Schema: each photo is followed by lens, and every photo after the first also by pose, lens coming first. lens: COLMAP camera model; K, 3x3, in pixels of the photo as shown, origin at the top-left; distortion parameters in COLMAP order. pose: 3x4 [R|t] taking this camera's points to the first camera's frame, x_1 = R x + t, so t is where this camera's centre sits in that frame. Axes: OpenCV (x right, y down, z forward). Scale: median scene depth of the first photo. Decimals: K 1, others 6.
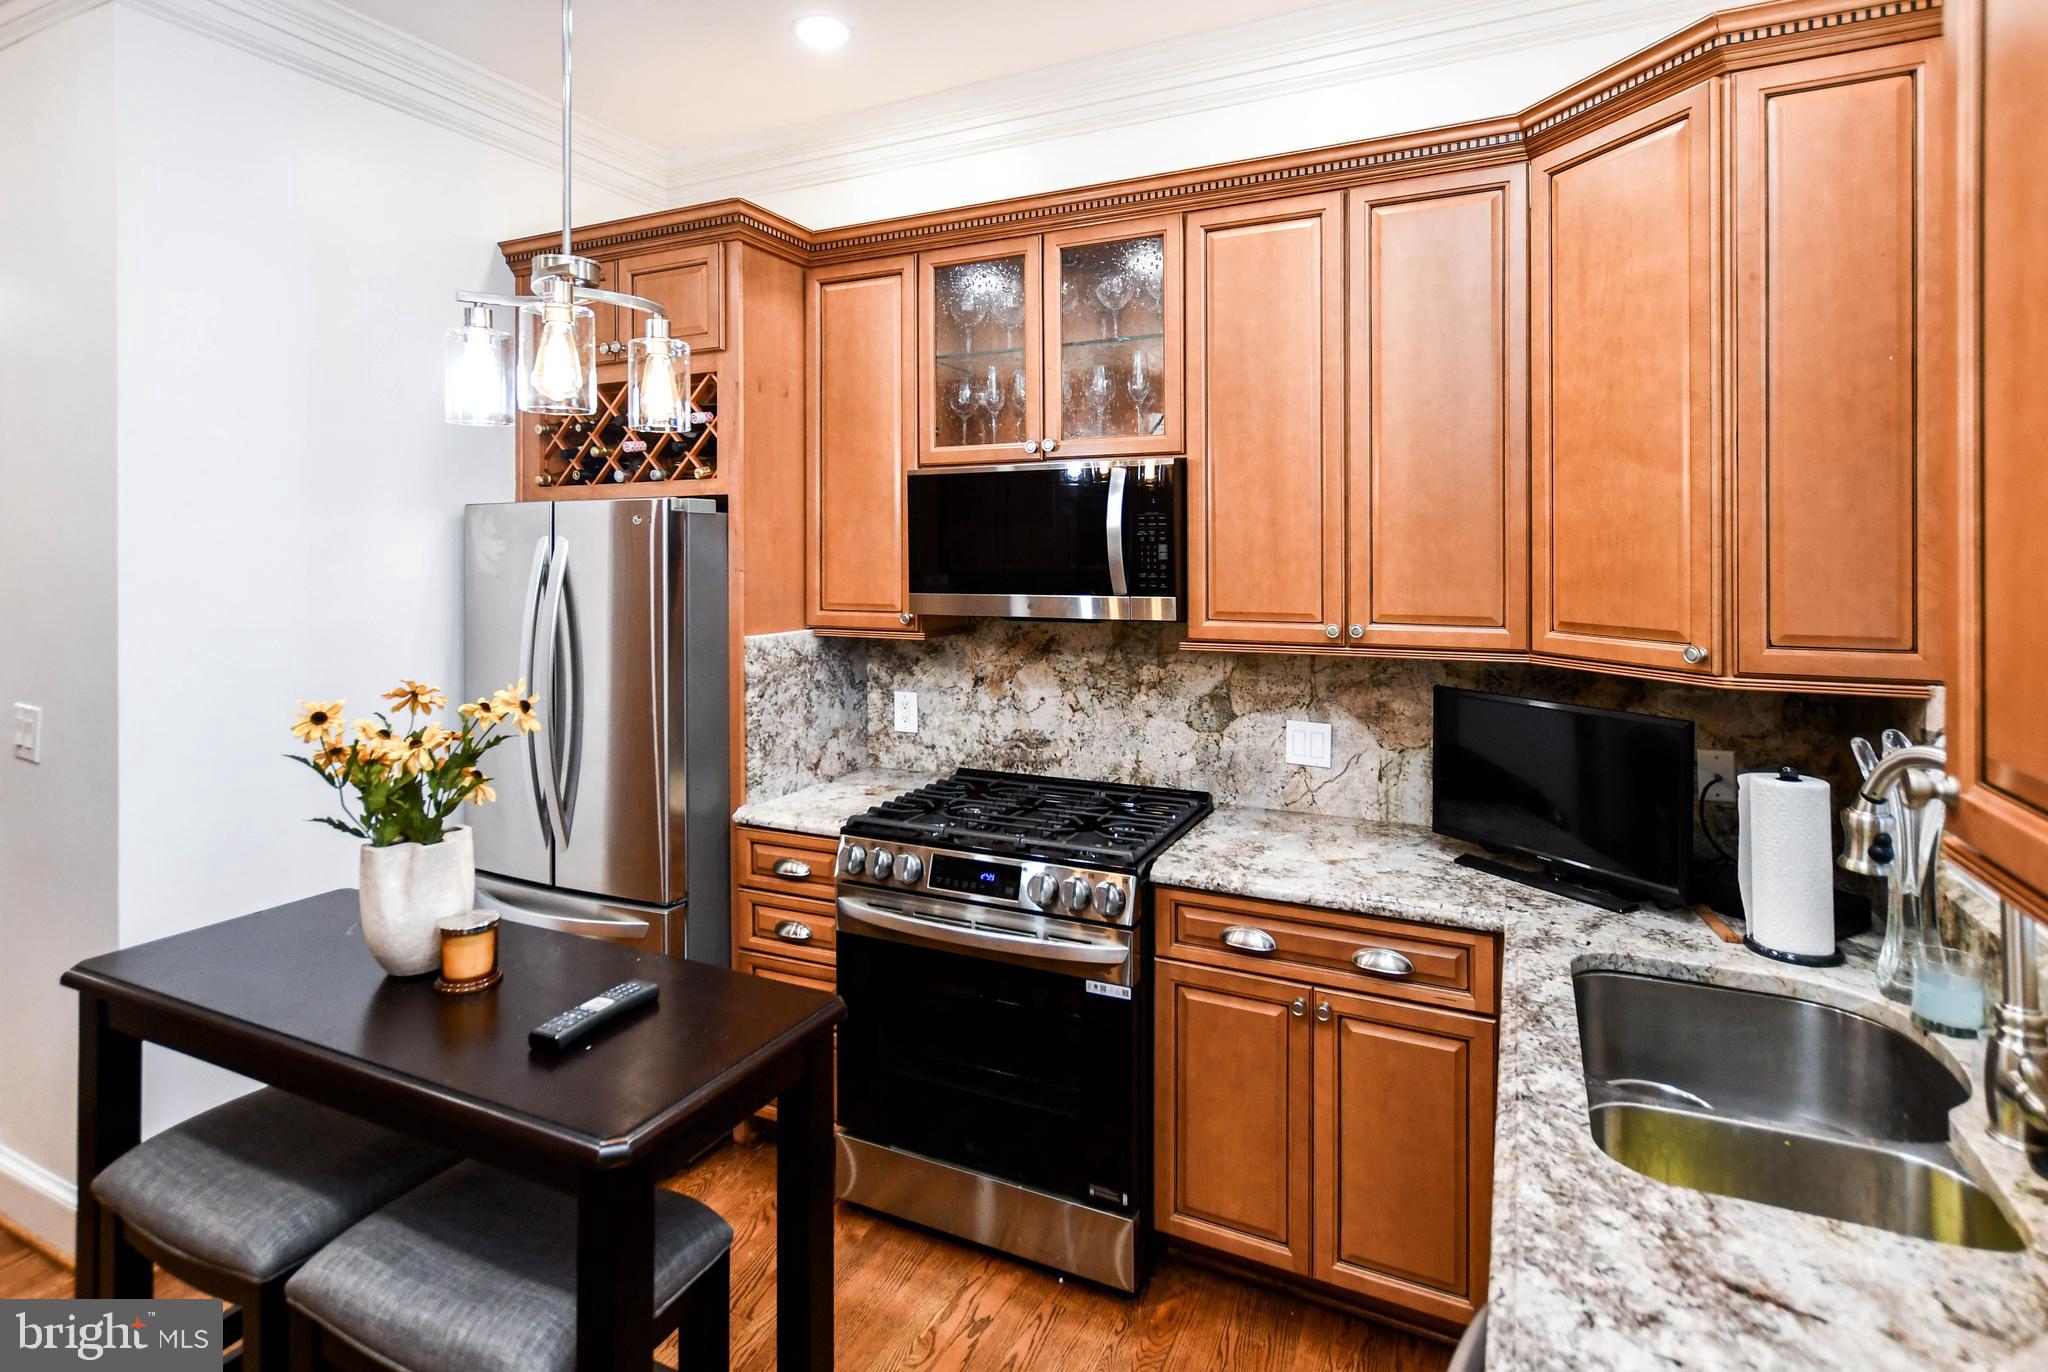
lens RADIAL K [[1024.7, 0, 1003.2], [0, 1024.7, 544.0], [0, 0, 1]] dist [0.001719, 0.001378]
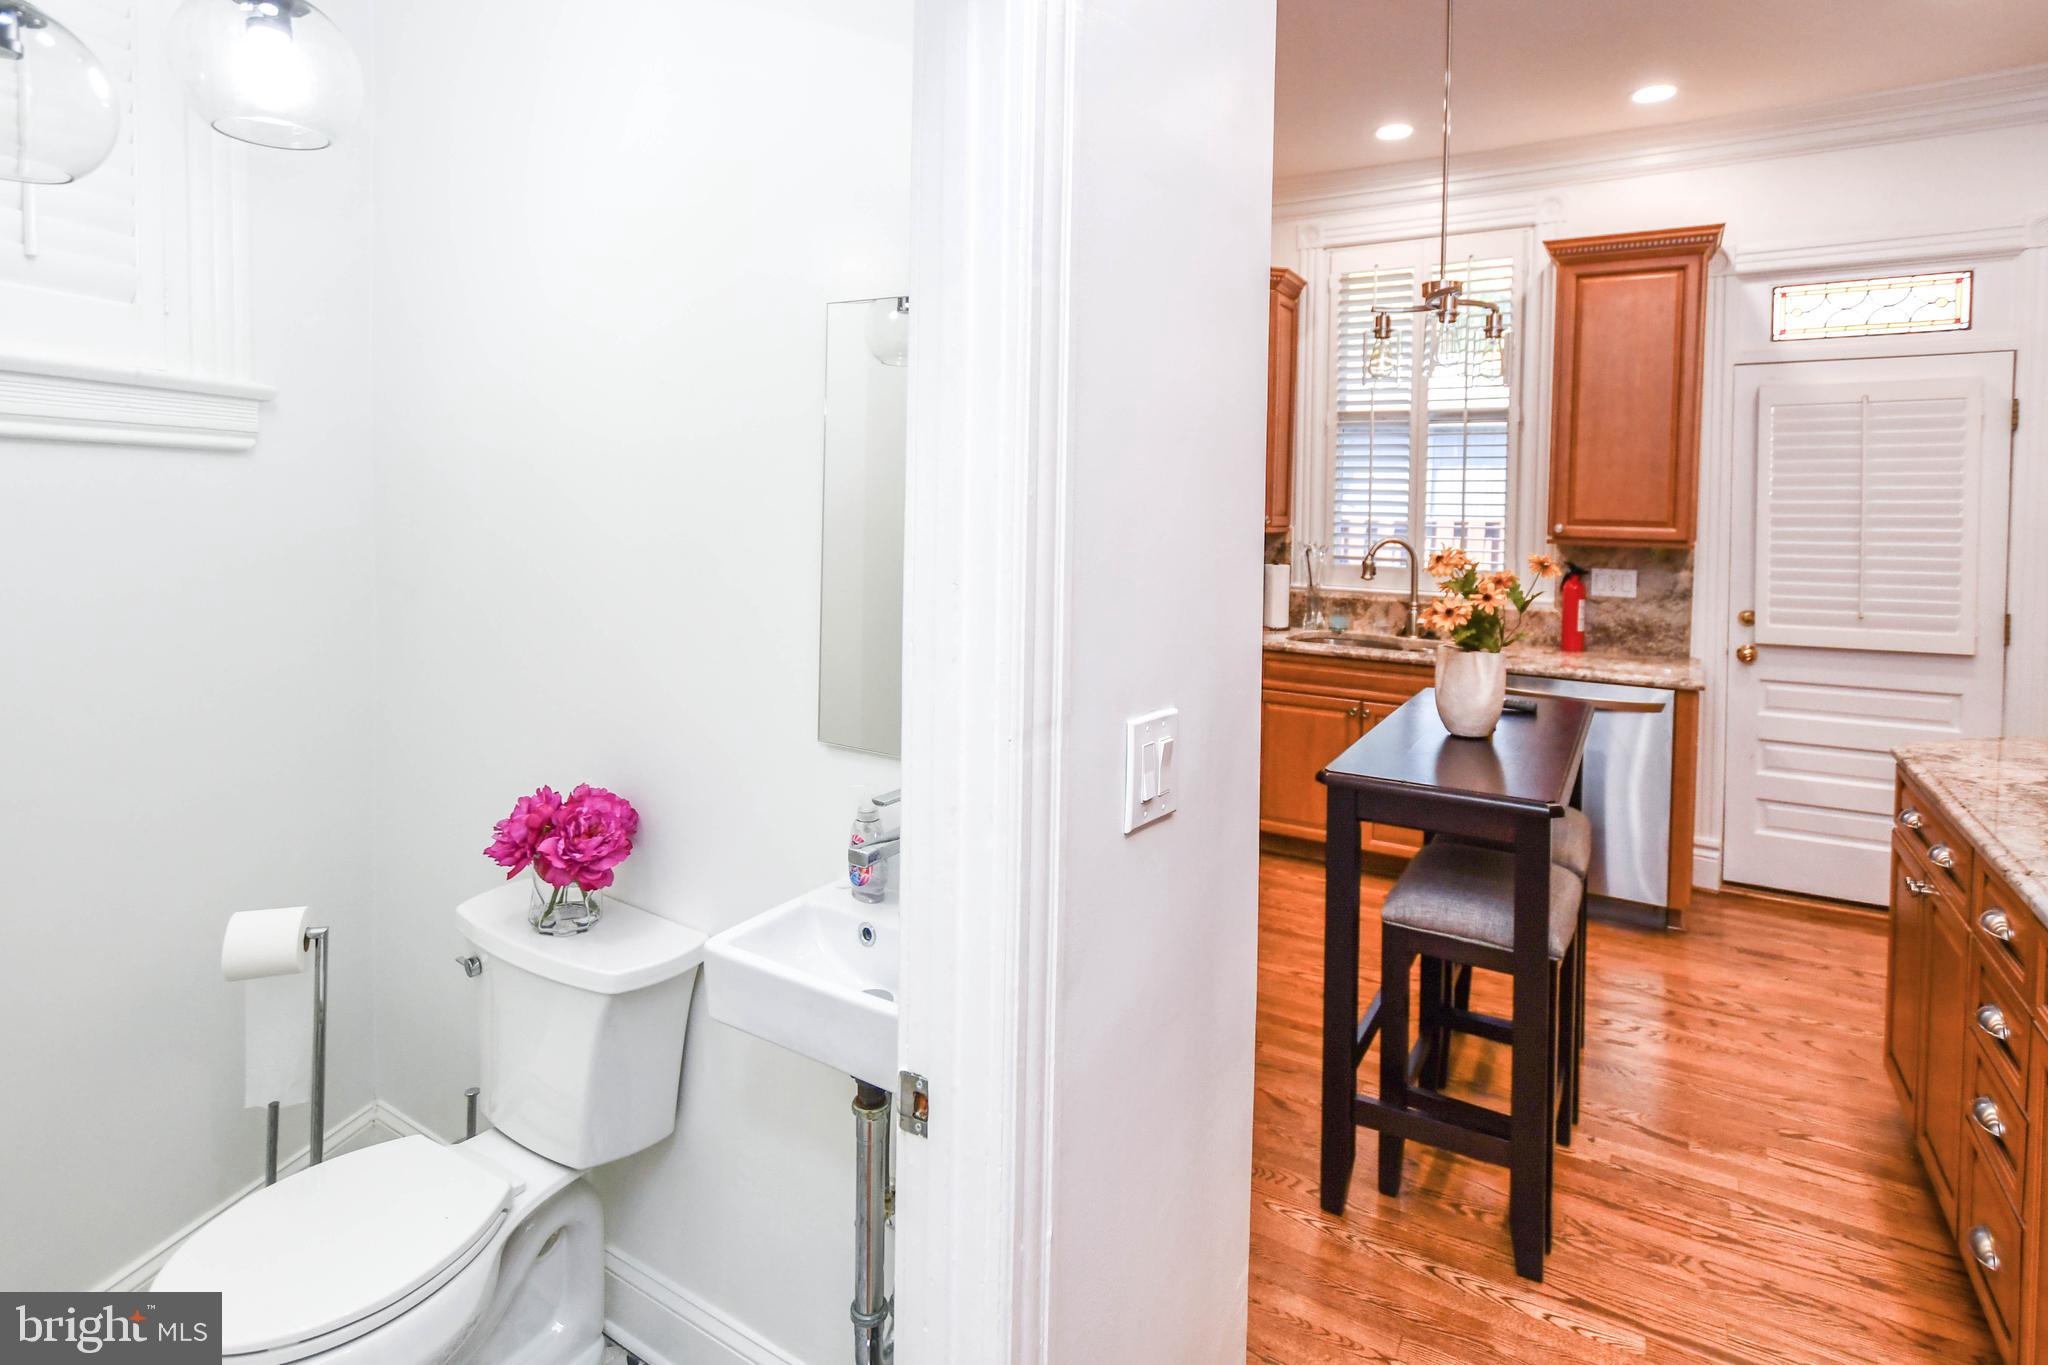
lens RADIAL K [[1024.7, 0, 1049.3], [0, 1024.7, 524.5], [0, 0, 1]] dist [0.001719, 0.001378]
pose [[0.087046, -0.020660, 0.995990, -1.401802], [-0.027279, 0.999361, 0.023114, 0.056519], [-0.995831, -0.029181, 0.086426, 0.983378]]
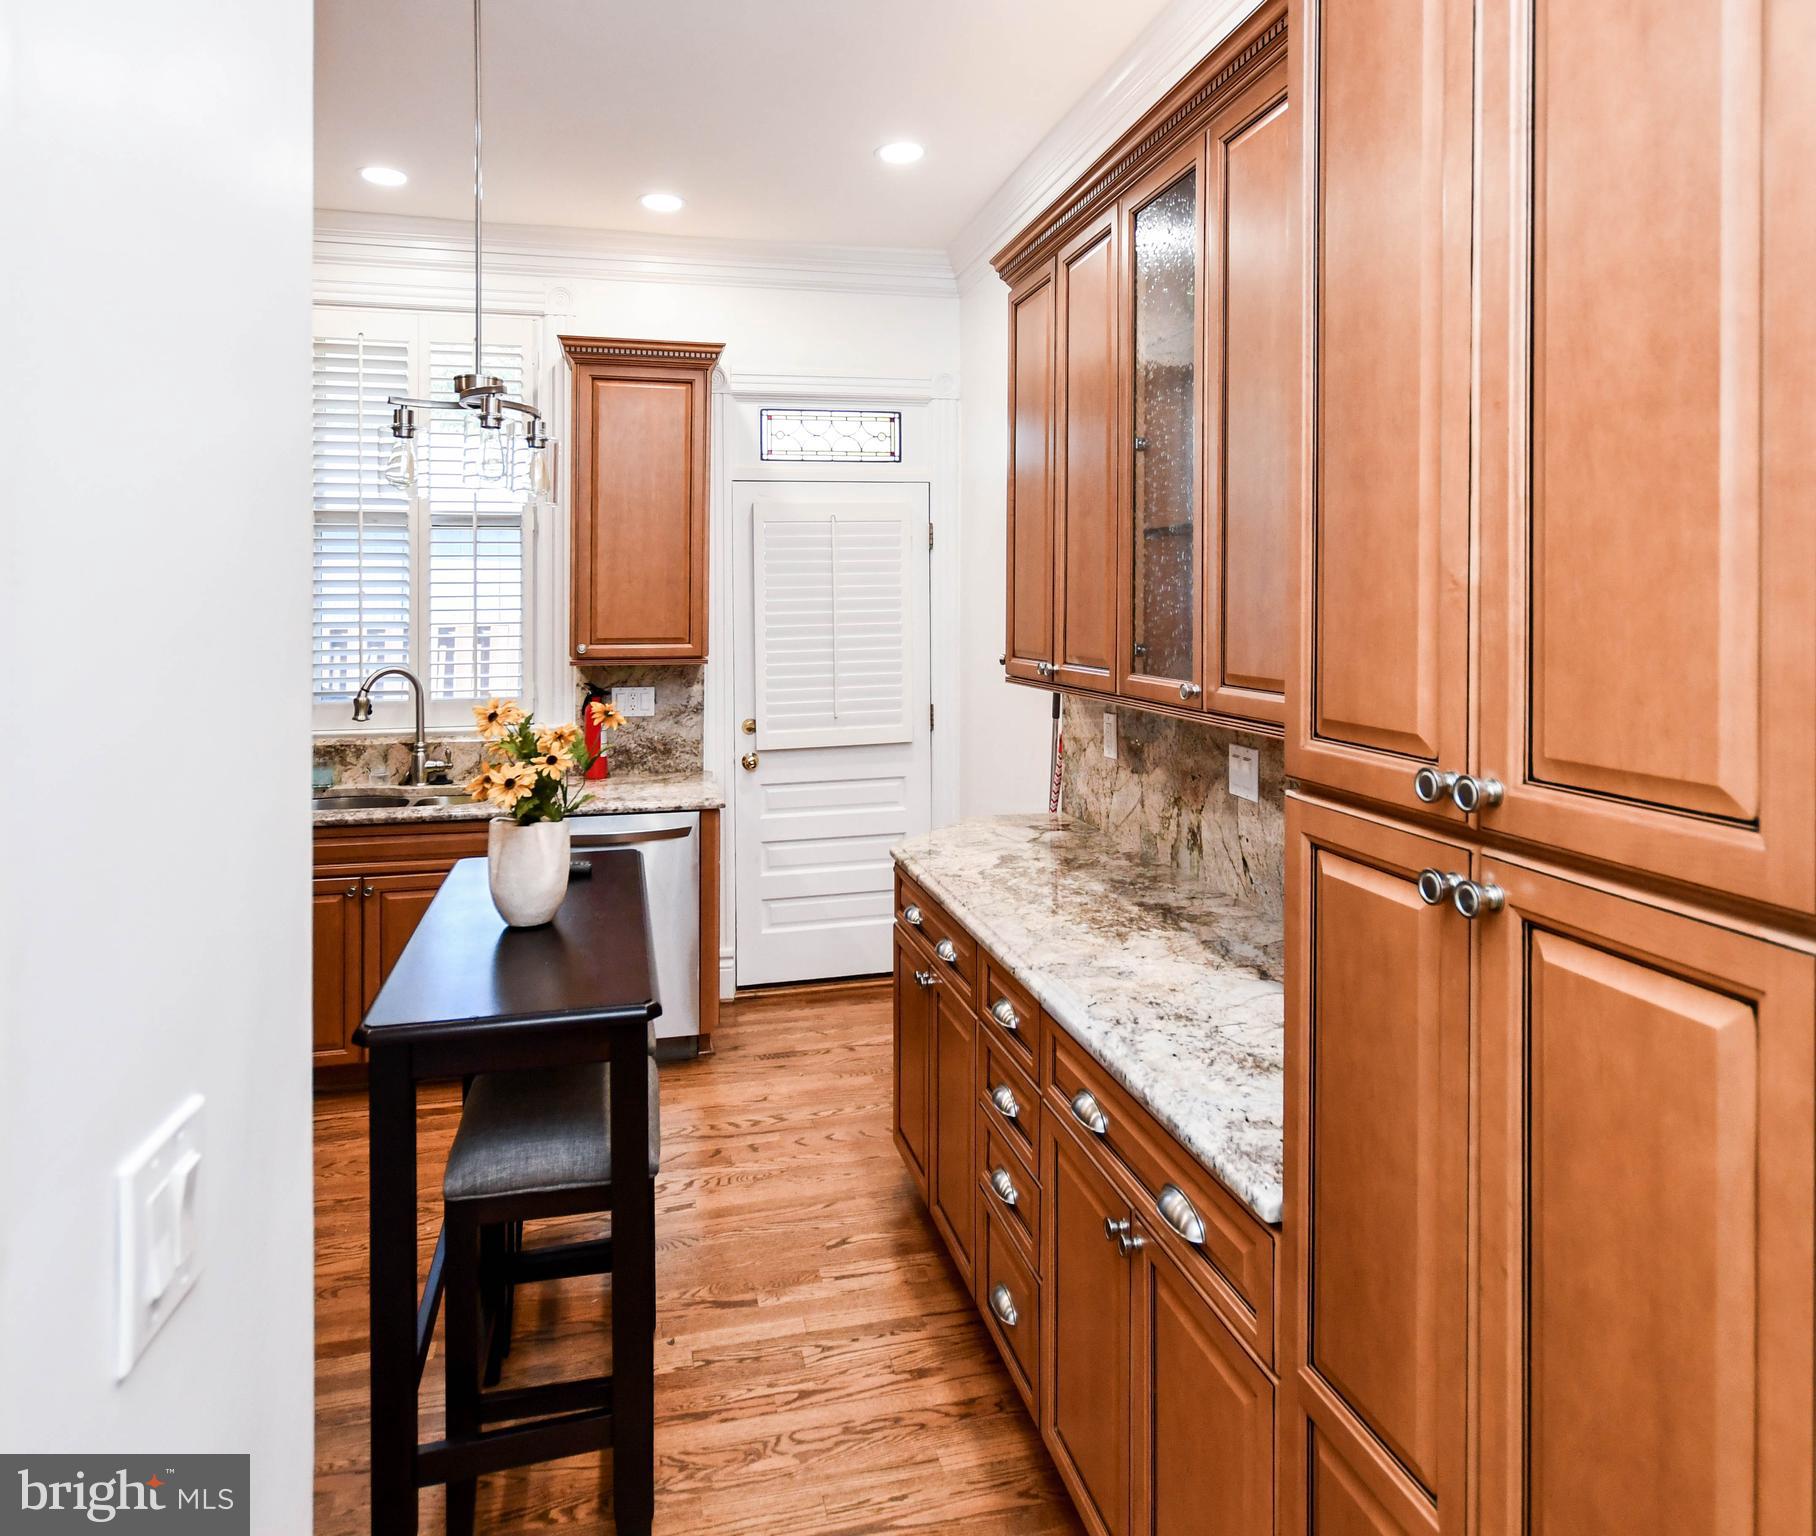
lens RADIAL K [[1145.8, 0, 894.0], [0, 1145.8, 589.7], [0, 0, 1]] dist [-0.009940, 0.012350]
pose [[-0.629060, 0.010580, 0.777284, -1.291631], [-0.002200, 0.999879, -0.015390, 0.016488], [-0.777353, -0.011391, -0.628961, 1.014542]]
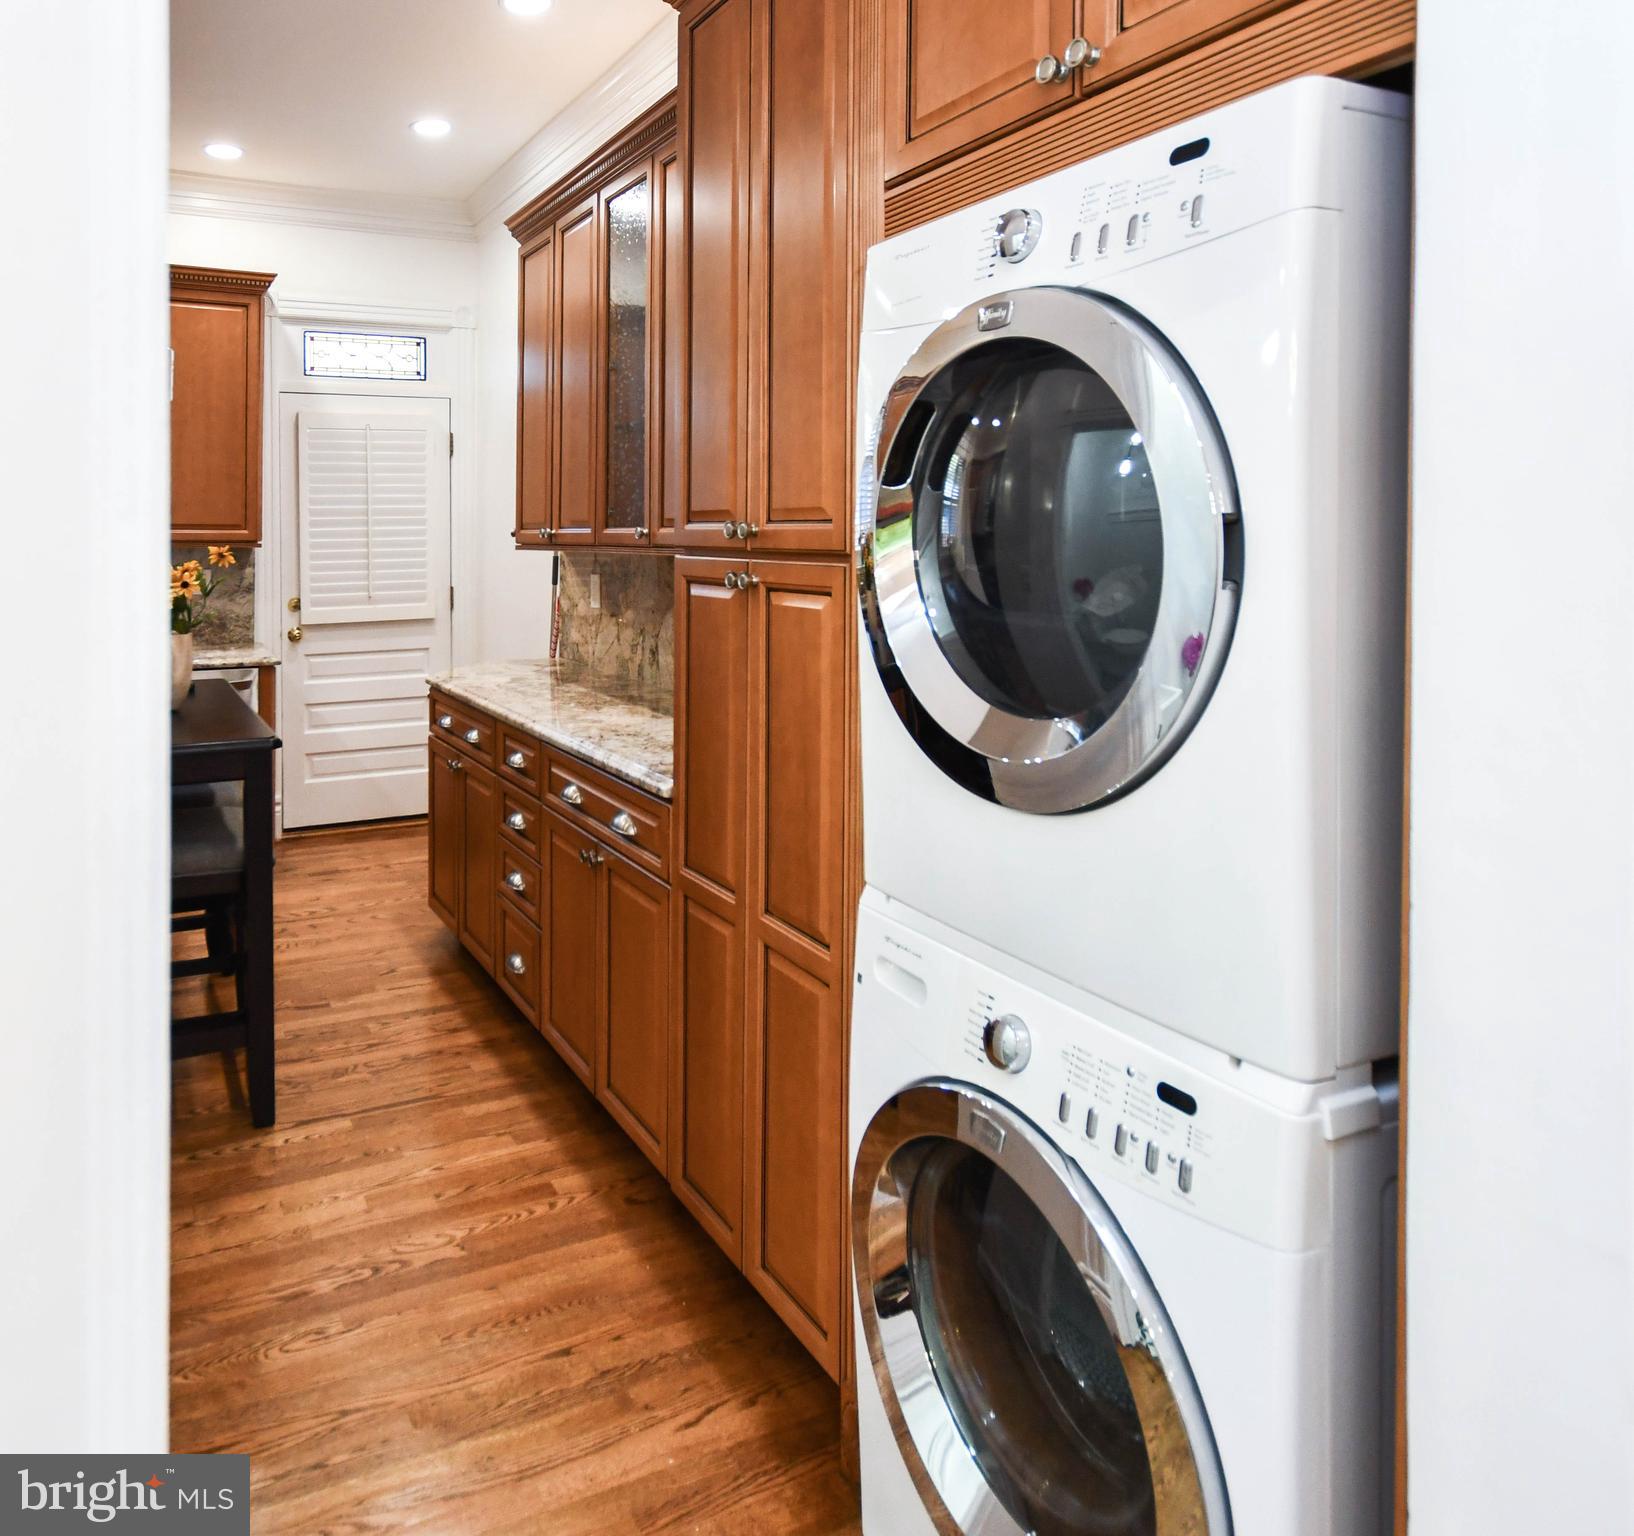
lens RADIAL K [[1137.5, 0, 591.5], [0, 1137.5, 531.5], [0, 0, 1]] dist [-0.020478, -0.007622]
pose [[-0.750223, -0.000538, 0.661185, -1.538981], [-0.002712, 0.999994, -0.002263, 0.076699], [-0.661179, -0.003491, -0.750220, 1.267511]]
